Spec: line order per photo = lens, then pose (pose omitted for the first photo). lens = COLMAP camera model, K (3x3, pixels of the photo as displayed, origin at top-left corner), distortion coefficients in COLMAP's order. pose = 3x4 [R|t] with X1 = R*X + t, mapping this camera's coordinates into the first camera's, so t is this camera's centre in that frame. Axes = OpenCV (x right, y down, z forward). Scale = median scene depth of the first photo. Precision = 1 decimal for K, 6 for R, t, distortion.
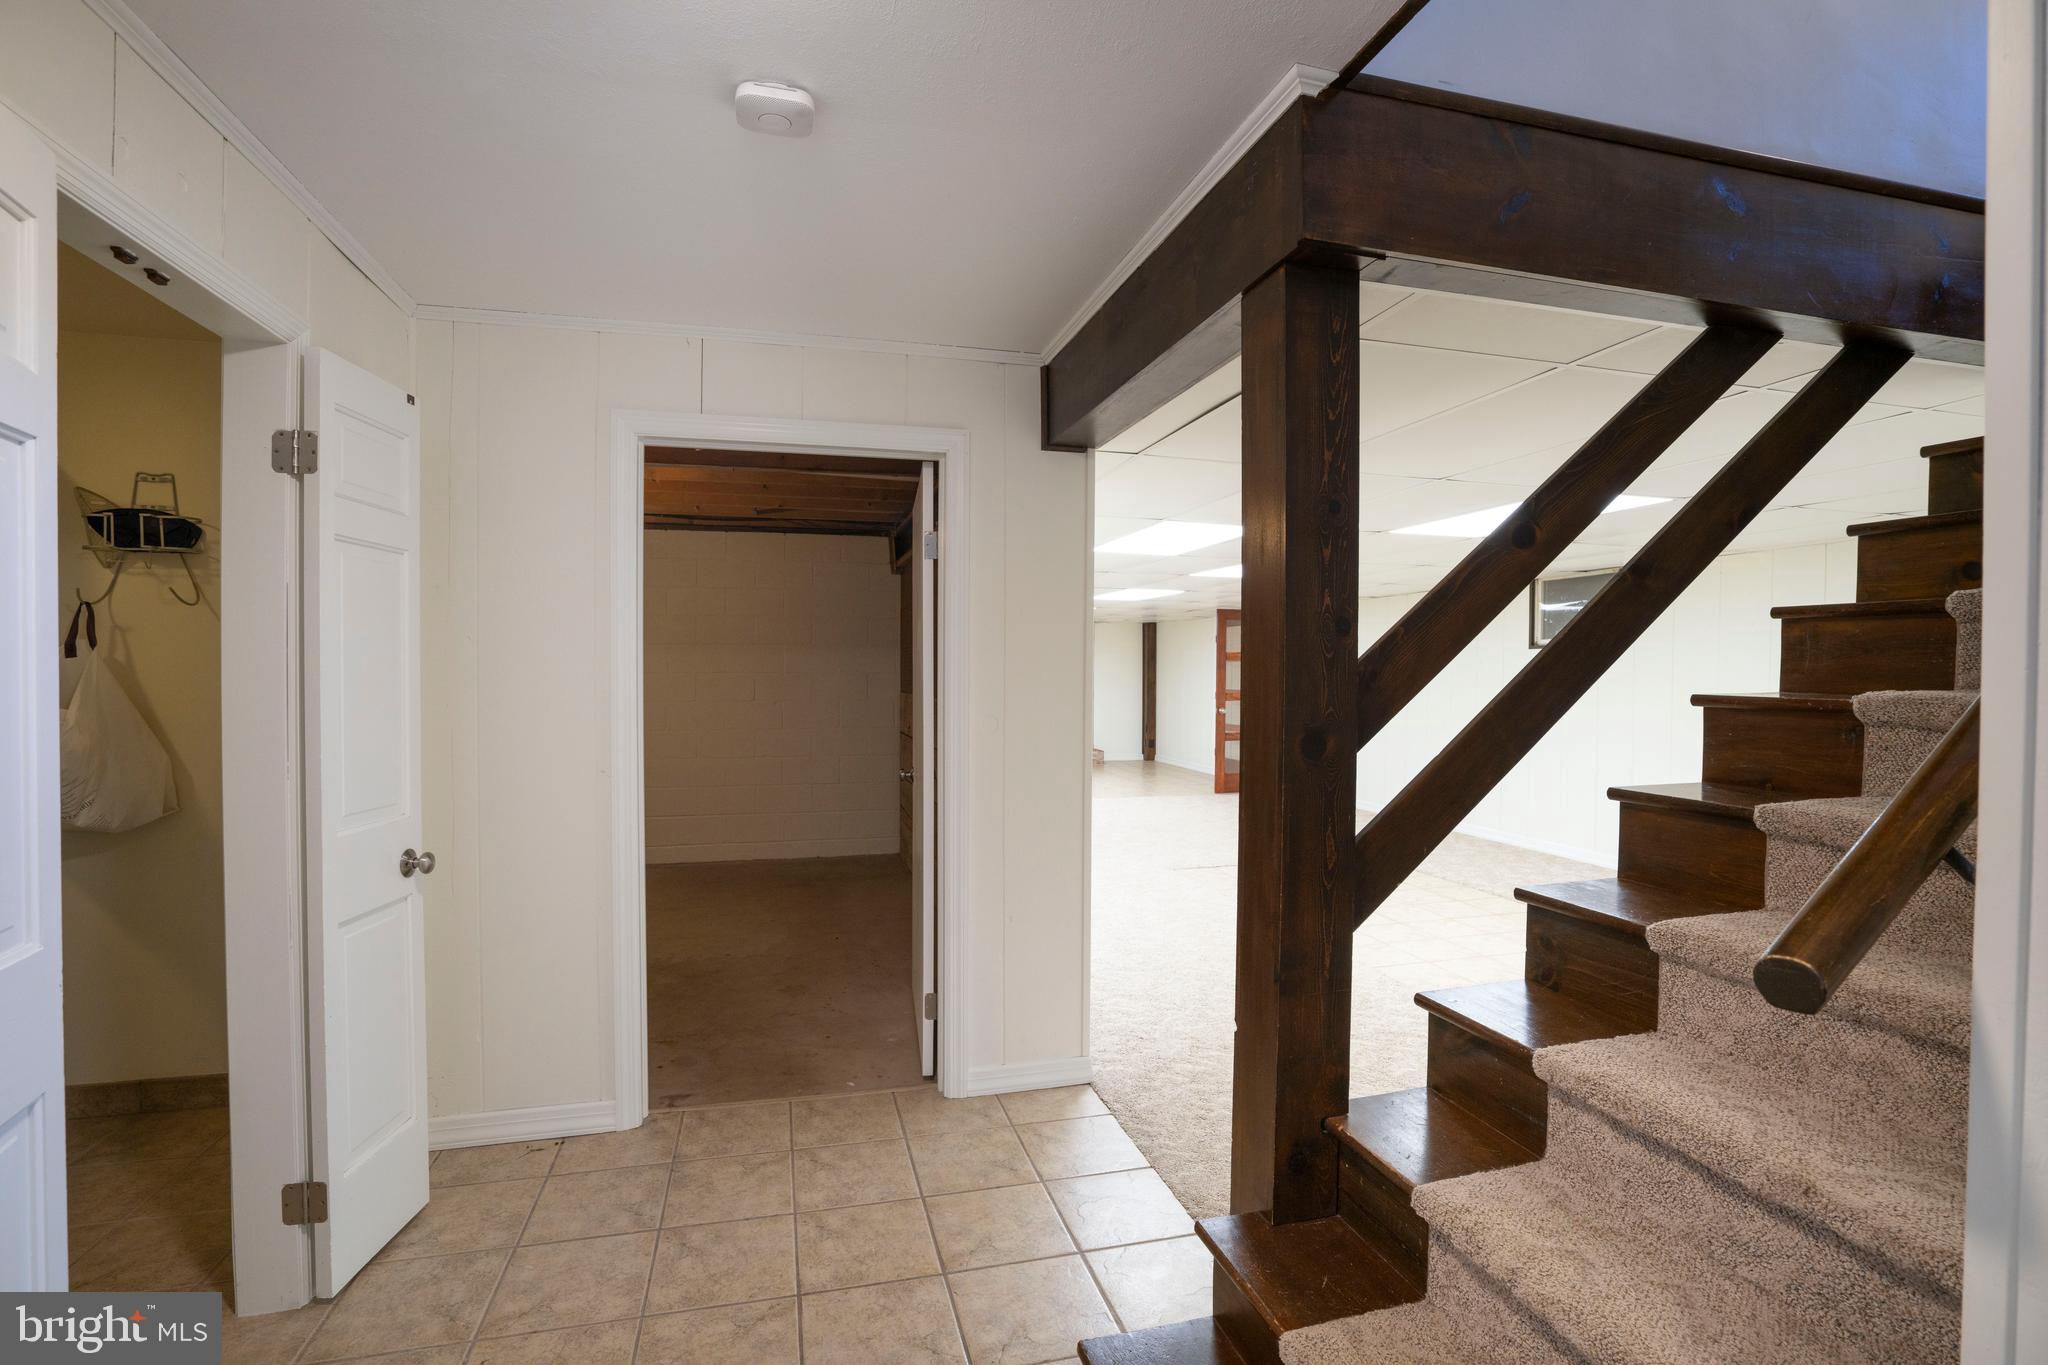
lens RADIAL K [[936.6, 0, 1023.9], [0, 936.6, 688.0], [0, 0, 1]] dist [-0.041405, -0.000337]
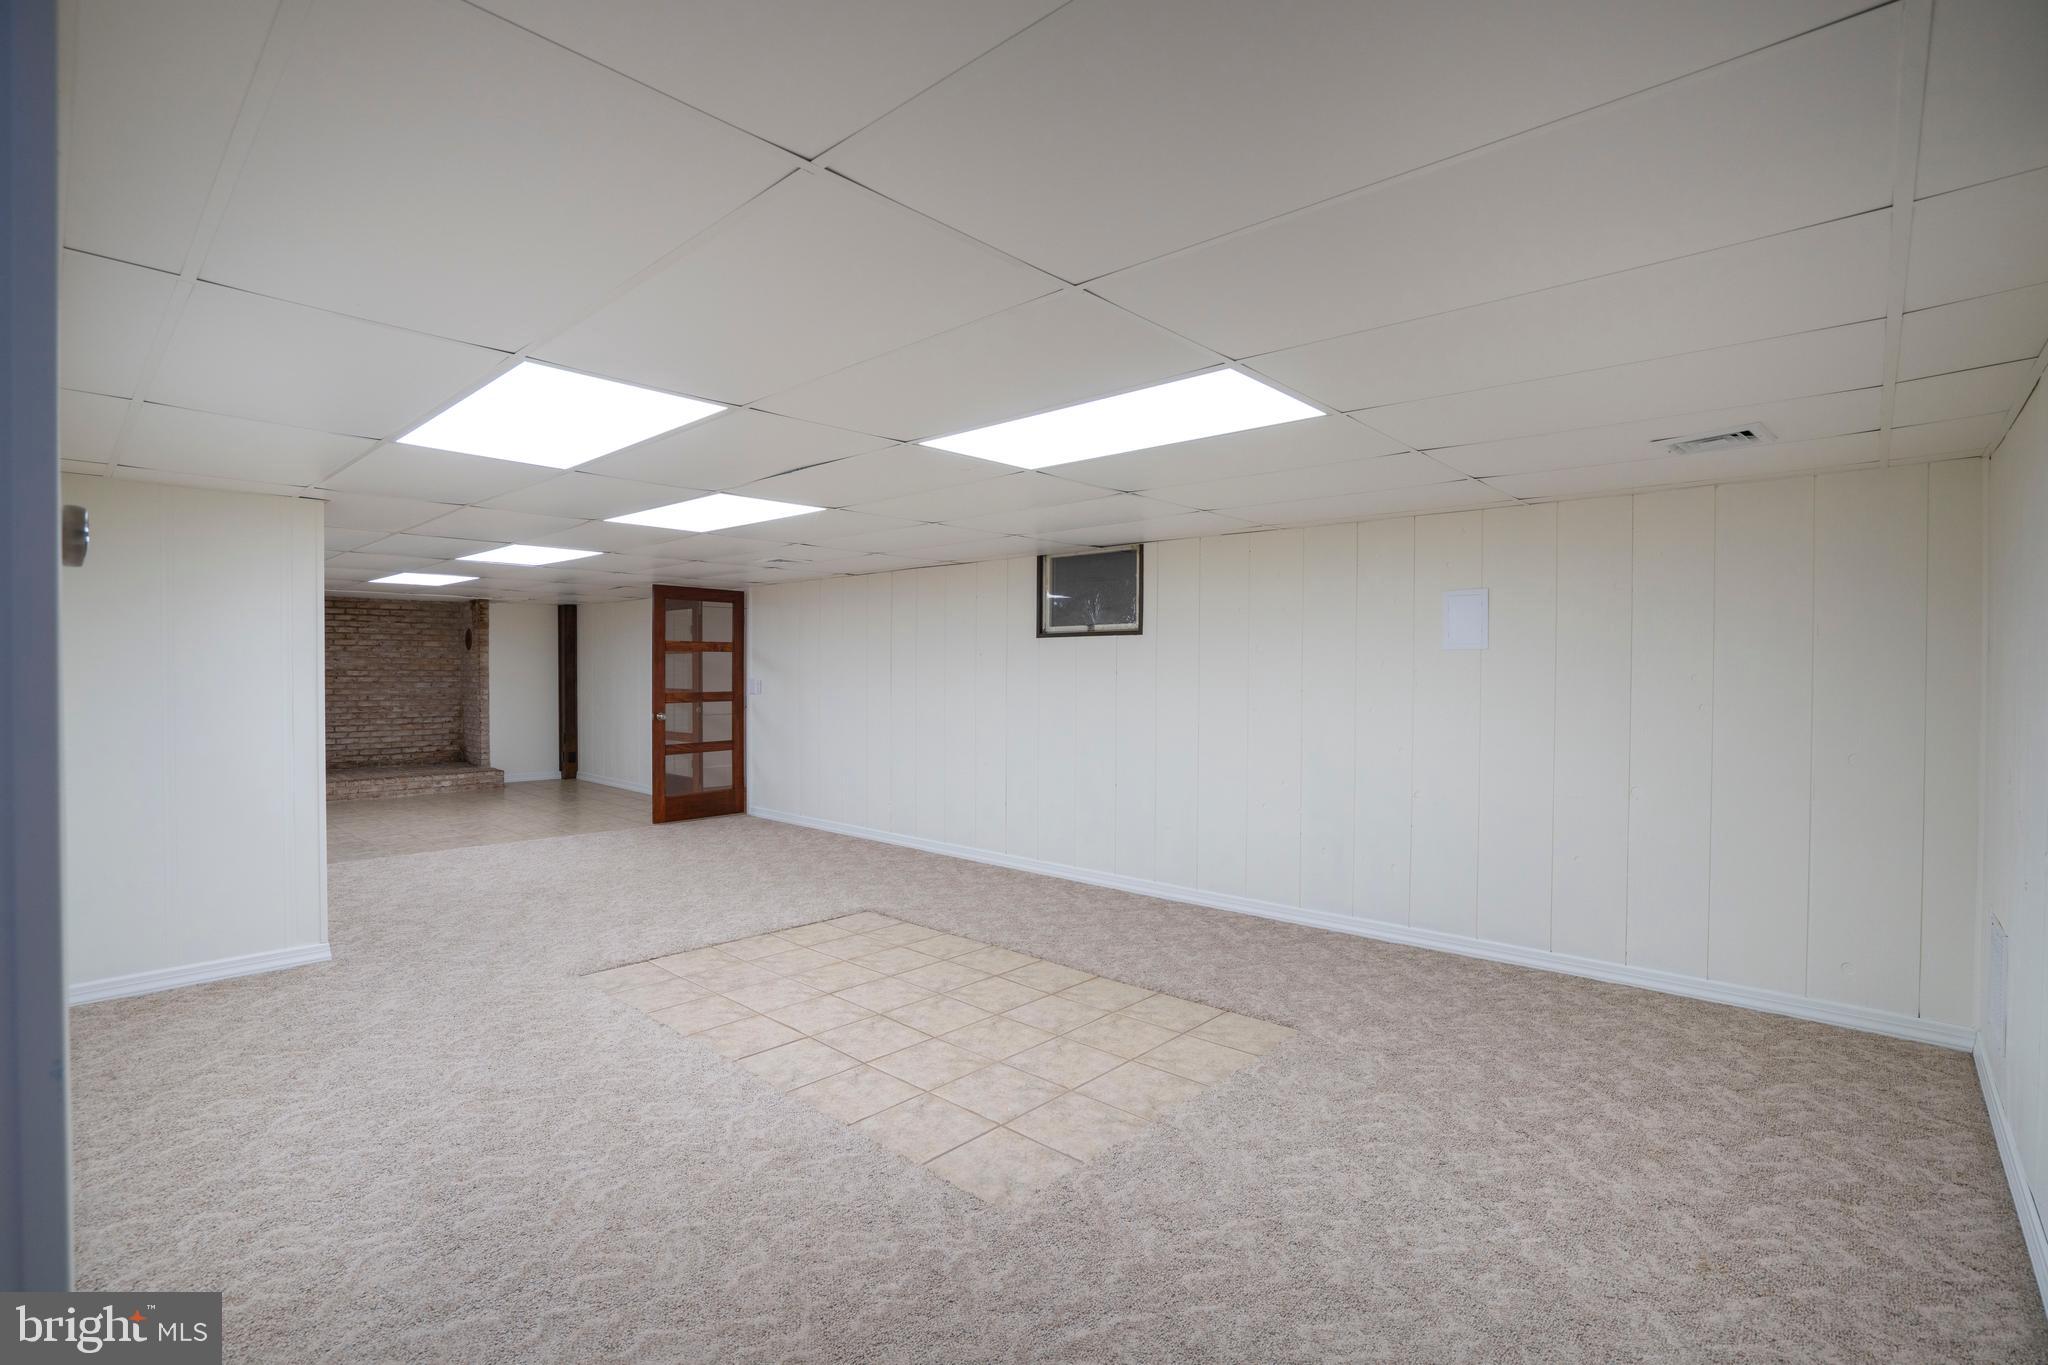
lens RADIAL K [[936.6, 0, 1019.8], [0, 936.6, 687.8], [0, 0, 1]] dist [-0.041405, -0.000337]
pose [[0.841258, -0.013026, 0.540477, 0.039629], [0.010993, 0.999915, 0.006989, -0.001259], [-0.540522, 0.000062, 0.841330, 0.166235]]
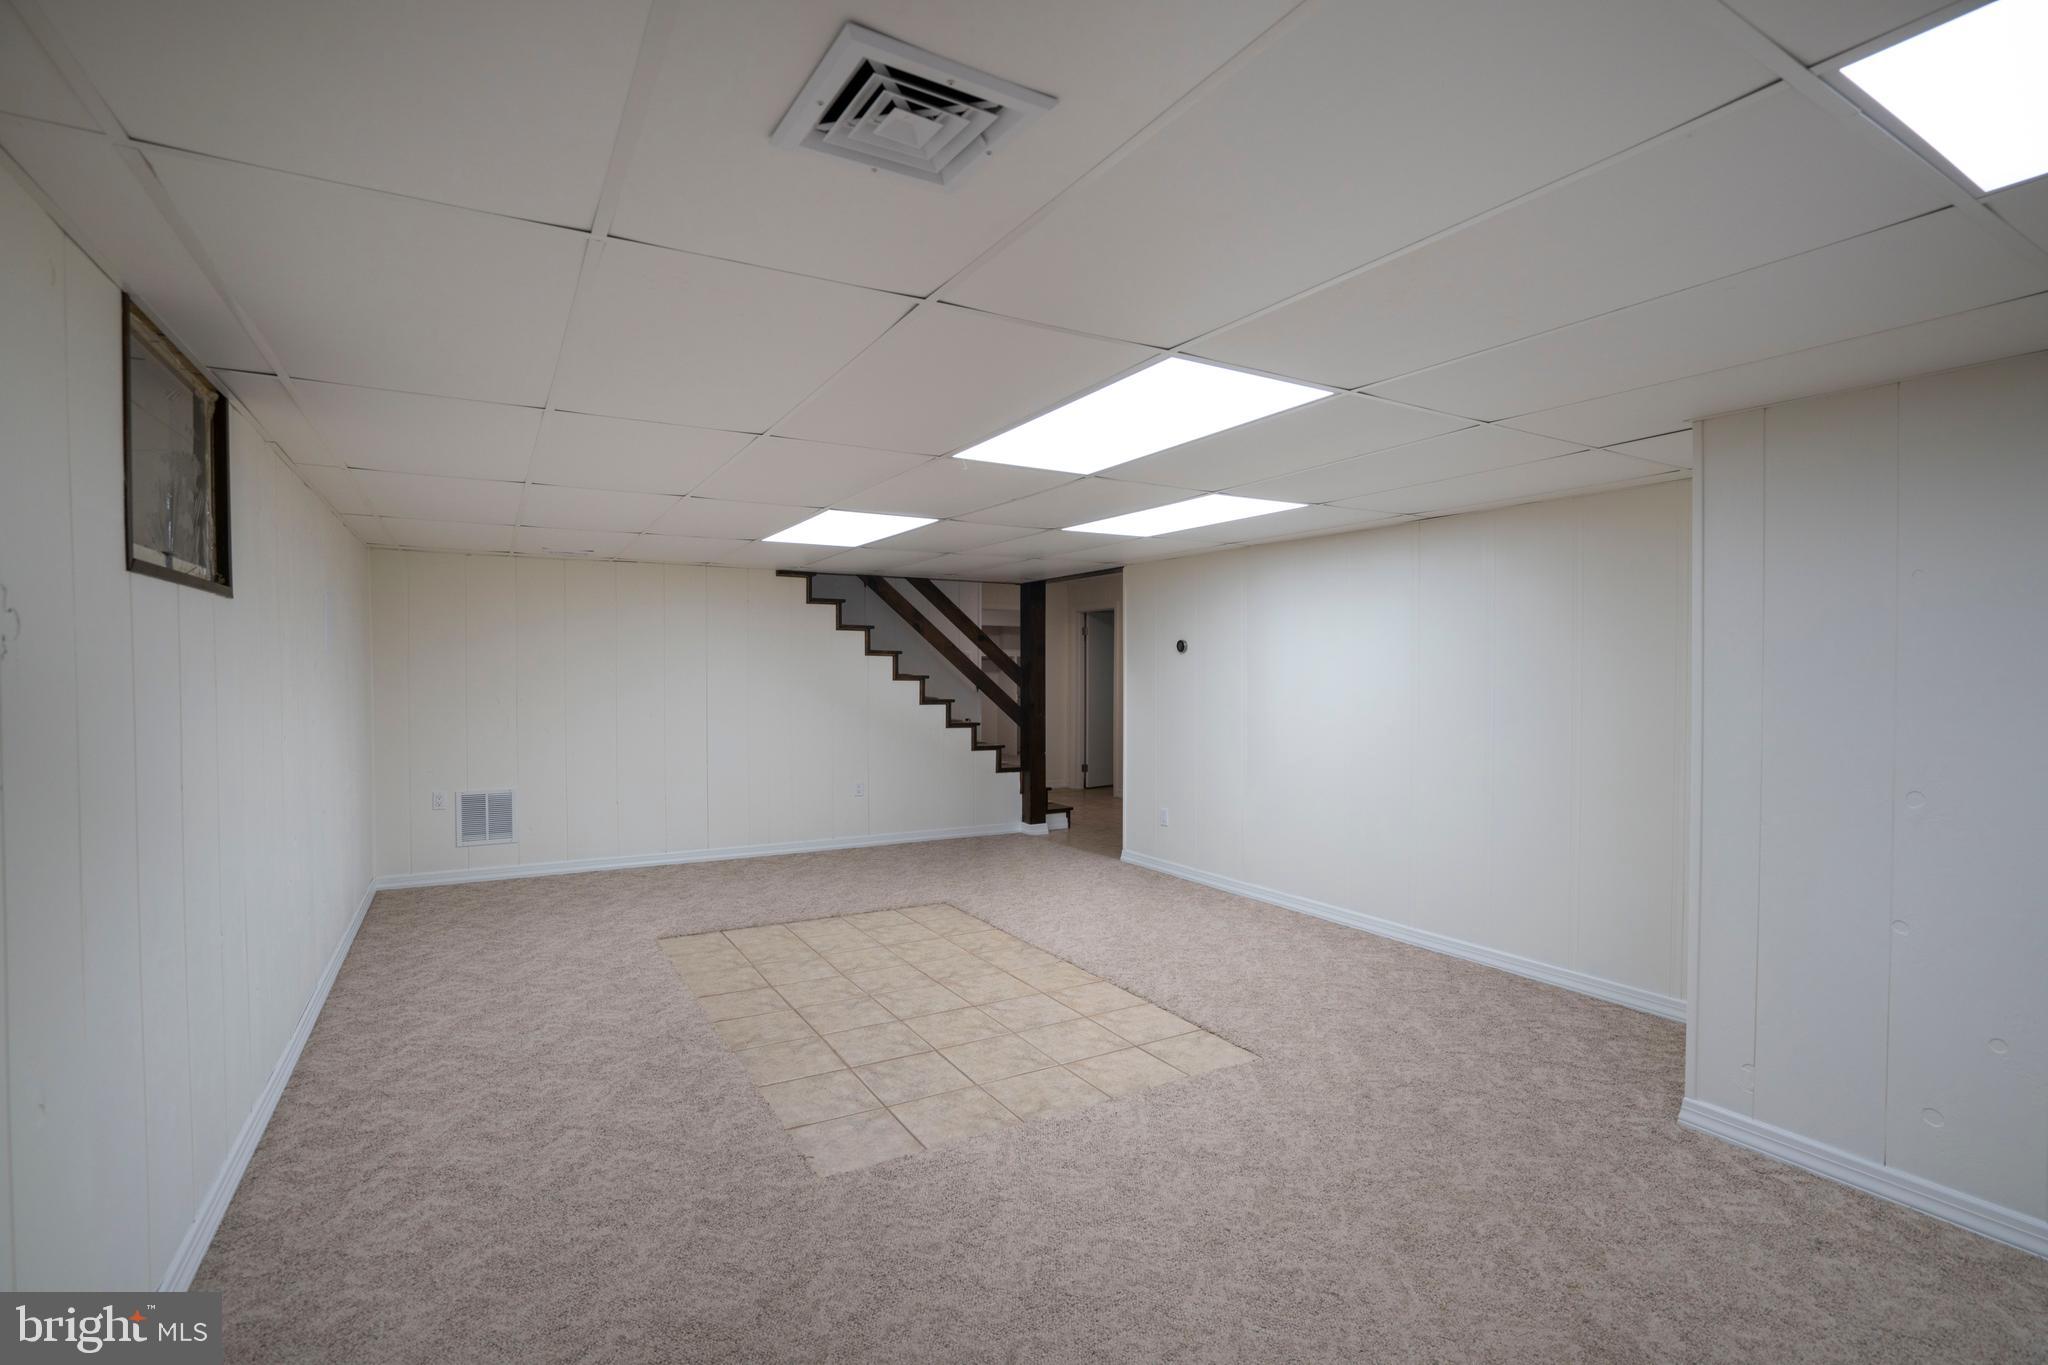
lens RADIAL K [[936.6, 0, 1022.8], [0, 936.6, 679.9], [0, 0, 1]] dist [-0.041405, -0.000337]
pose [[-0.962903, -0.002345, -0.269839, 0.209668], [-0.009642, 0.999623, 0.025723, -0.011160], [0.269677, 0.027371, -0.962562, 0.722924]]
